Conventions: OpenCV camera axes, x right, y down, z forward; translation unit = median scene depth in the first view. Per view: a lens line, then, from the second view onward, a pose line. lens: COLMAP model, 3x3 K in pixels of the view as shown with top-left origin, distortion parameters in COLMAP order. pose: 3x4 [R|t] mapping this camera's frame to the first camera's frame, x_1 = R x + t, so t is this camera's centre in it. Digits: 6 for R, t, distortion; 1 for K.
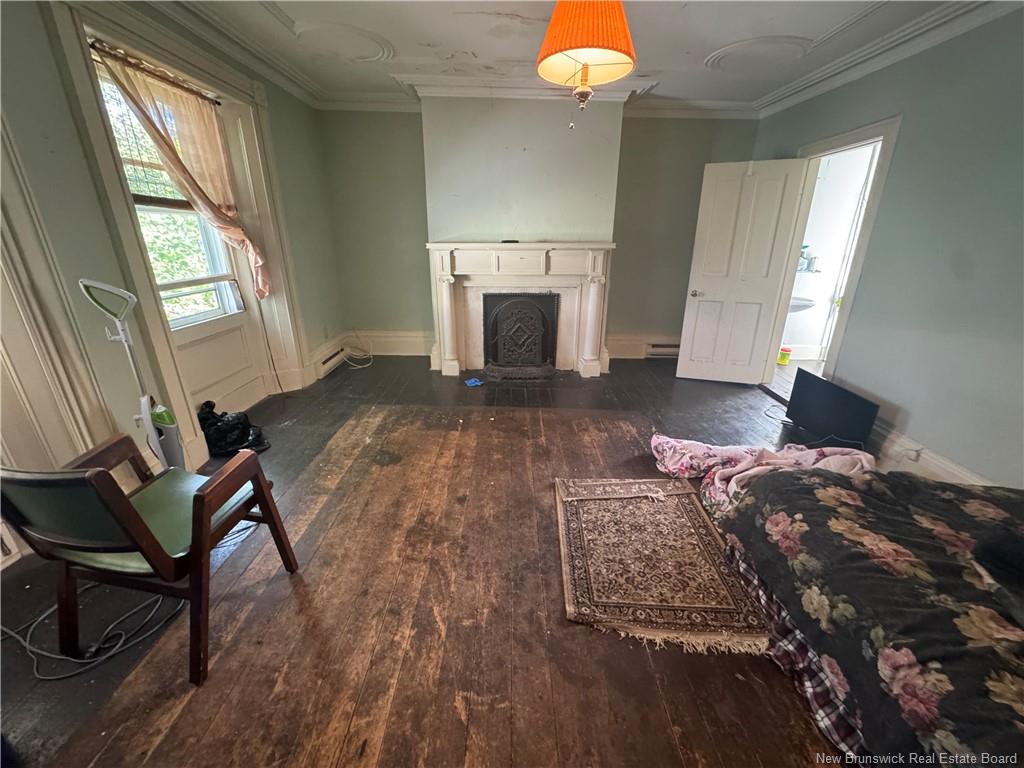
lens RADIAL K [[409.0, 0, 514.0], [0, 409.0, 385.4], [0, 0, 1]] dist [-0.003217, 0.000517]
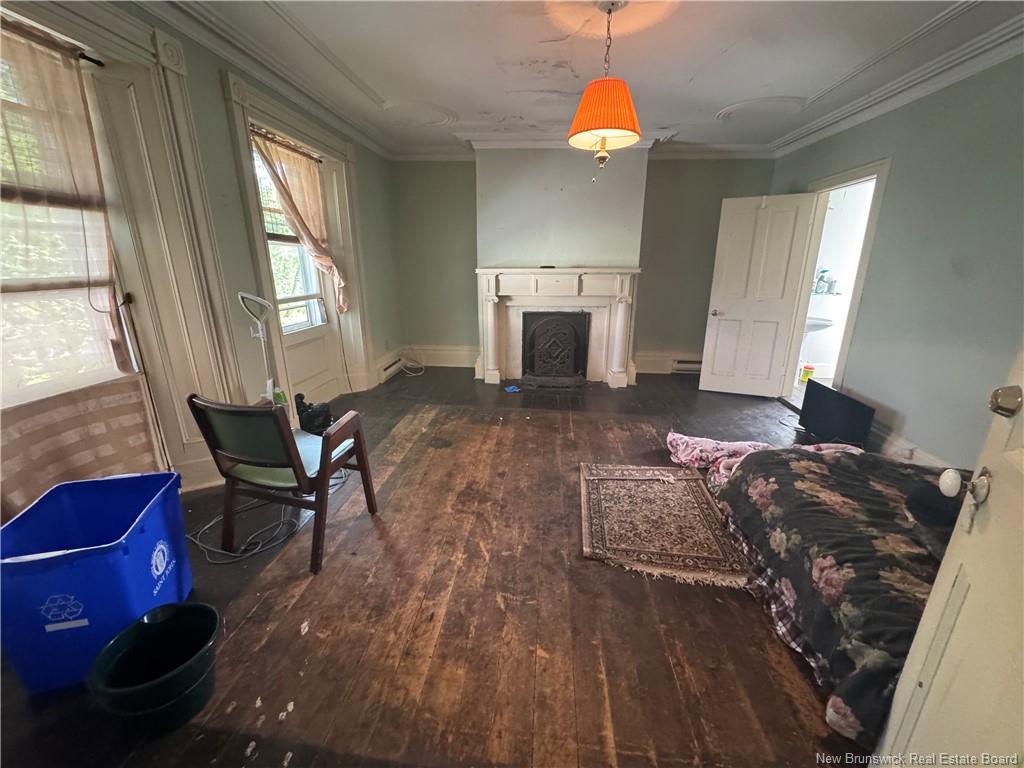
lens RADIAL K [[409.0, 0, 514.1], [0, 409.0, 385.4], [0, 0, 1]] dist [-0.003217, 0.000517]
pose [[0.995786, 0.022076, -0.089016, 0.010384], [-0.027552, 0.997771, -0.060773, 0.083019], [0.087476, 0.062970, 0.994174, -0.207459]]
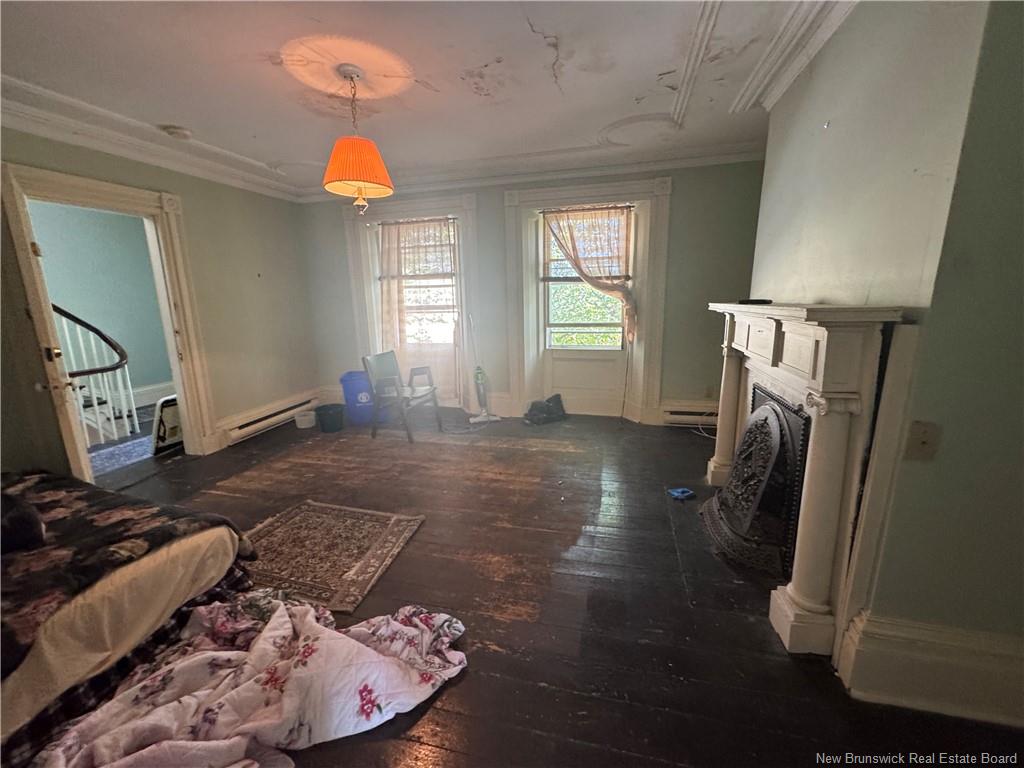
lens RADIAL K [[409.0, 0, 511.4], [0, 409.0, 385.3], [0, 0, 1]] dist [-0.003217, 0.000517]
pose [[-0.257346, 0.198380, -0.945737, 0.998562], [-0.321070, 0.905544, 0.277316, -0.455726], [0.911420, 0.375014, -0.169344, 1.280865]]
